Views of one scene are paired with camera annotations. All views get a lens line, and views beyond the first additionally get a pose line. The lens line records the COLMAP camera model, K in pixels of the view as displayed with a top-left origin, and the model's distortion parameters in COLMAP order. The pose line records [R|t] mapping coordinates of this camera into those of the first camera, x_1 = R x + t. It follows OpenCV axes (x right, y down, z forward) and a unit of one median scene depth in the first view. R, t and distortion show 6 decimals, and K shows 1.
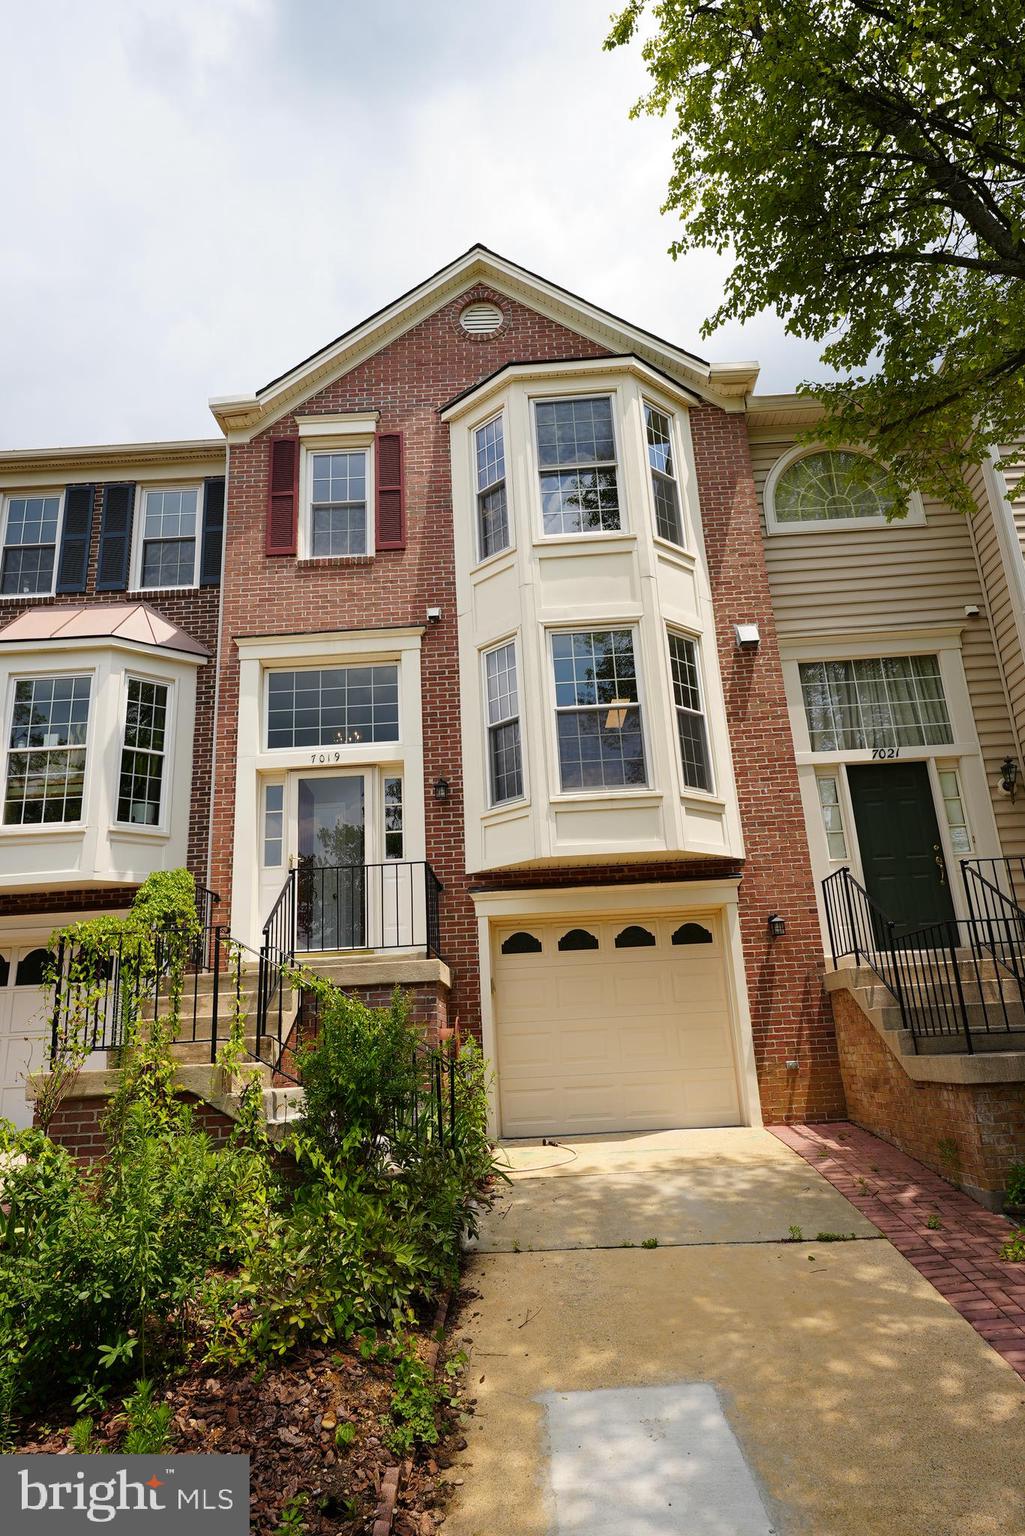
lens RADIAL K [[947.6, 0, 511.0], [0, 947.6, 768.9], [0, 0, 1]] dist [0.015216, 0.000100]
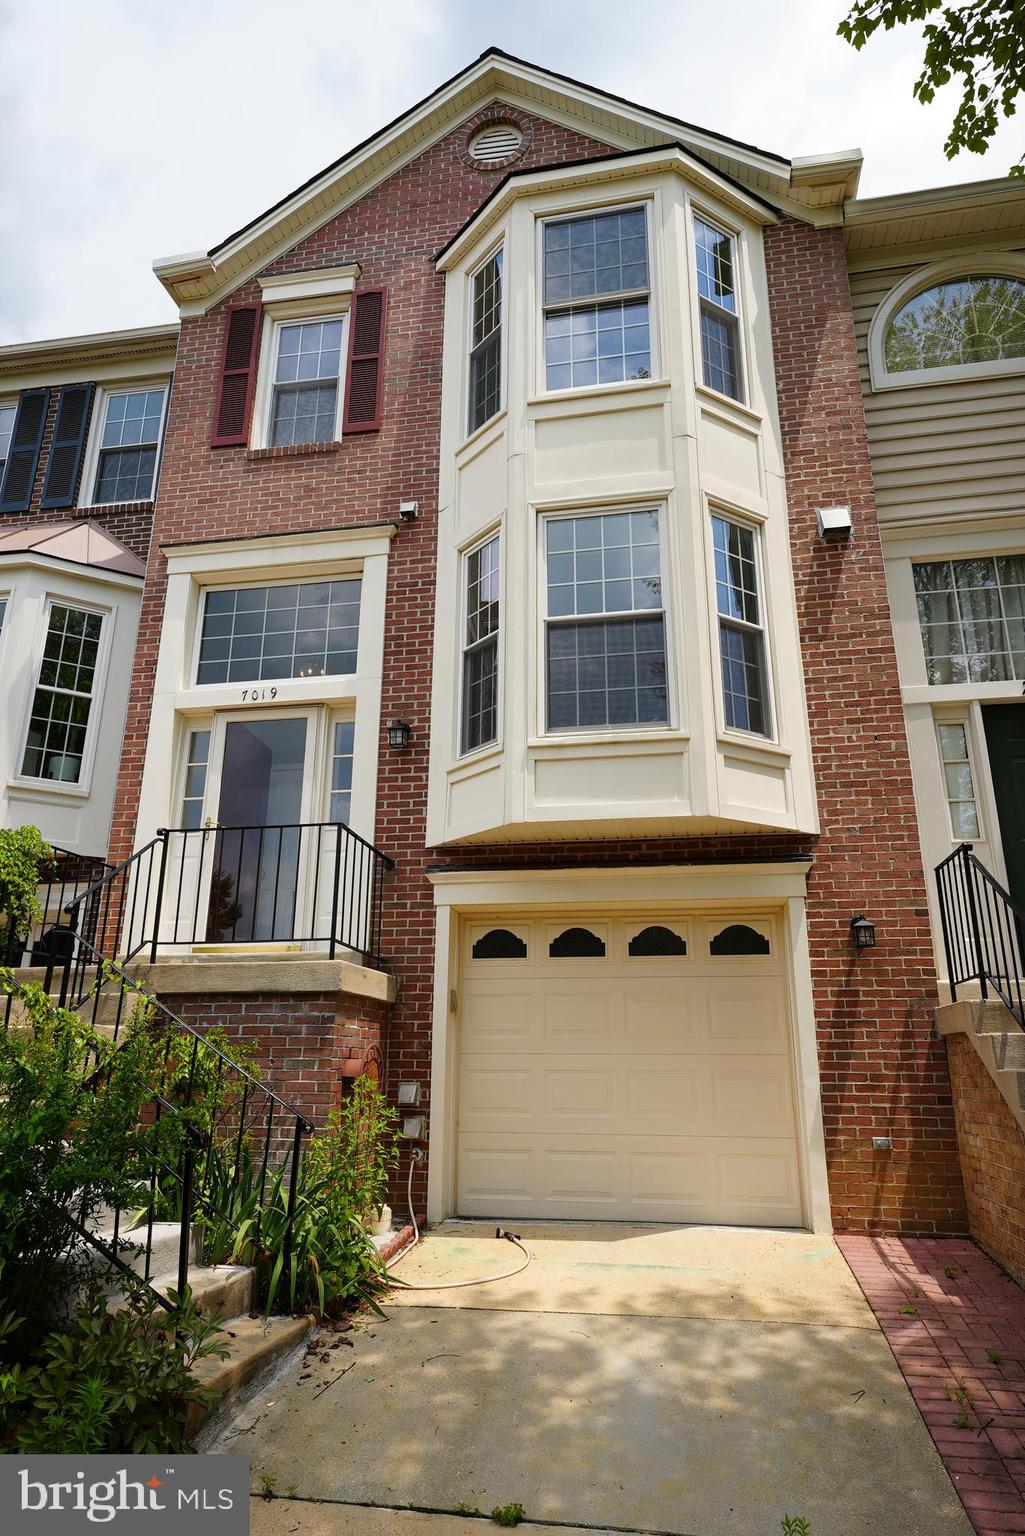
lens RADIAL K [[947.6, 0, 511.4], [0, 947.6, 771.7], [0, 0, 1]] dist [0.015216, 0.000100]
pose [[0.987119, 0.009427, -0.159709, 0.130197], [-0.010416, 0.999931, -0.005357, 0.053155], [0.159648, 0.006951, 0.987150, 0.272208]]
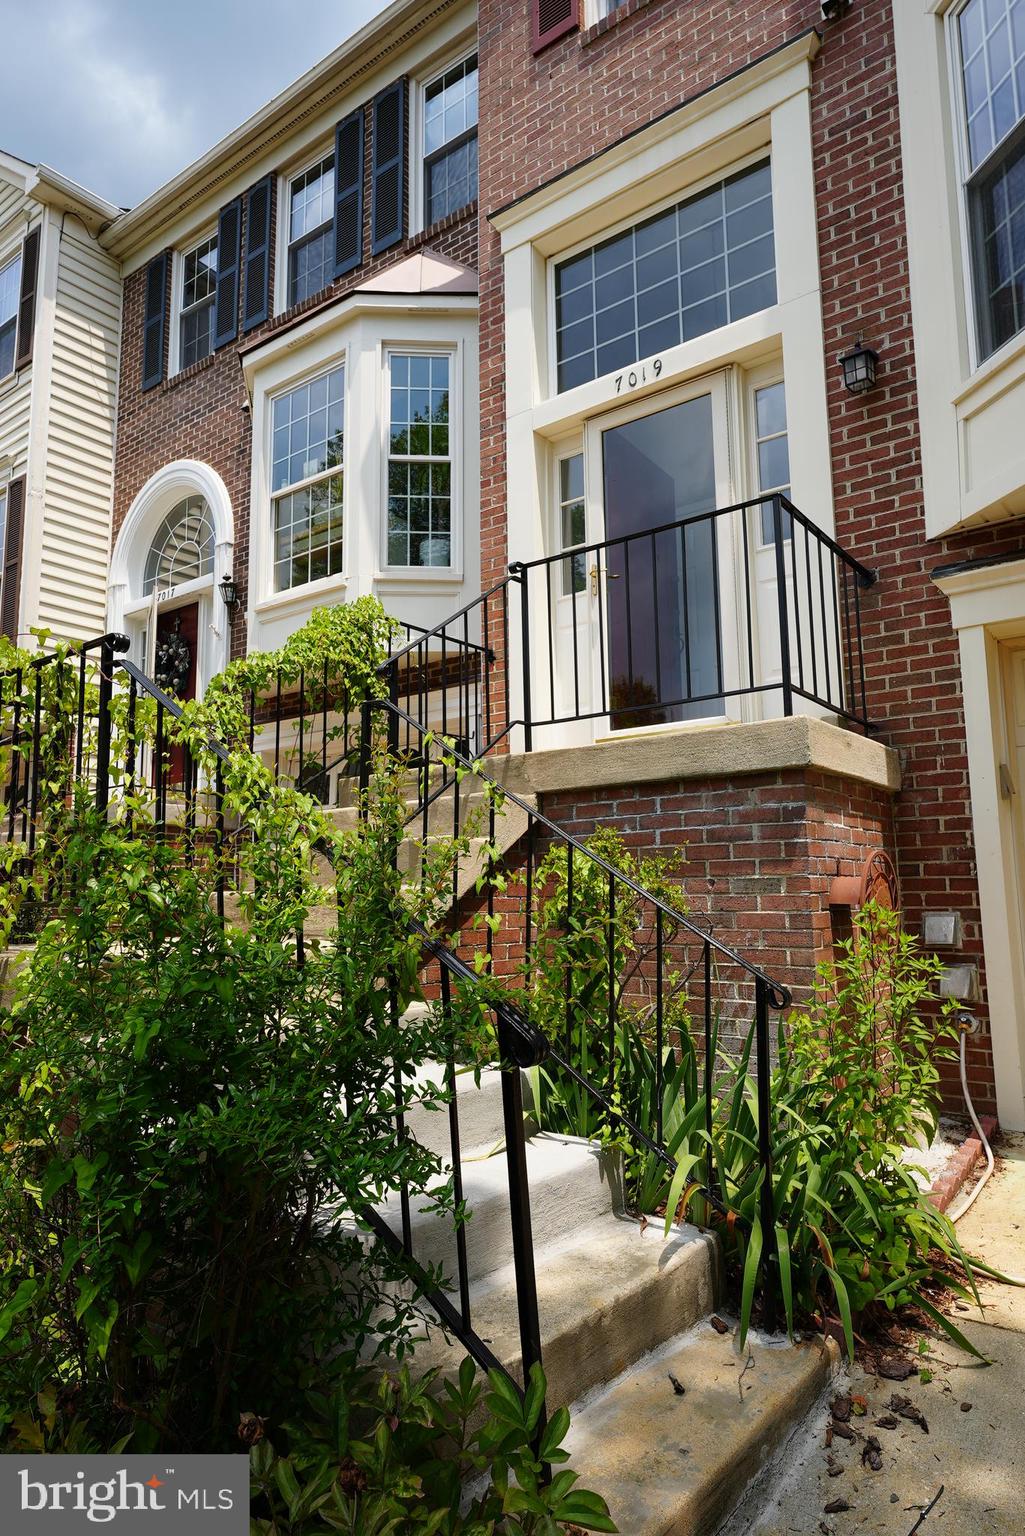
lens RADIAL K [[947.6, 0, 502.1], [0, 947.6, 767.3], [0, 0, 1]] dist [0.015216, 0.000100]
pose [[0.804523, -0.041653, -0.592460, 0.050527], [0.144763, 0.981205, 0.127595, 0.124955], [0.576009, -0.188420, 0.795431, 0.488724]]
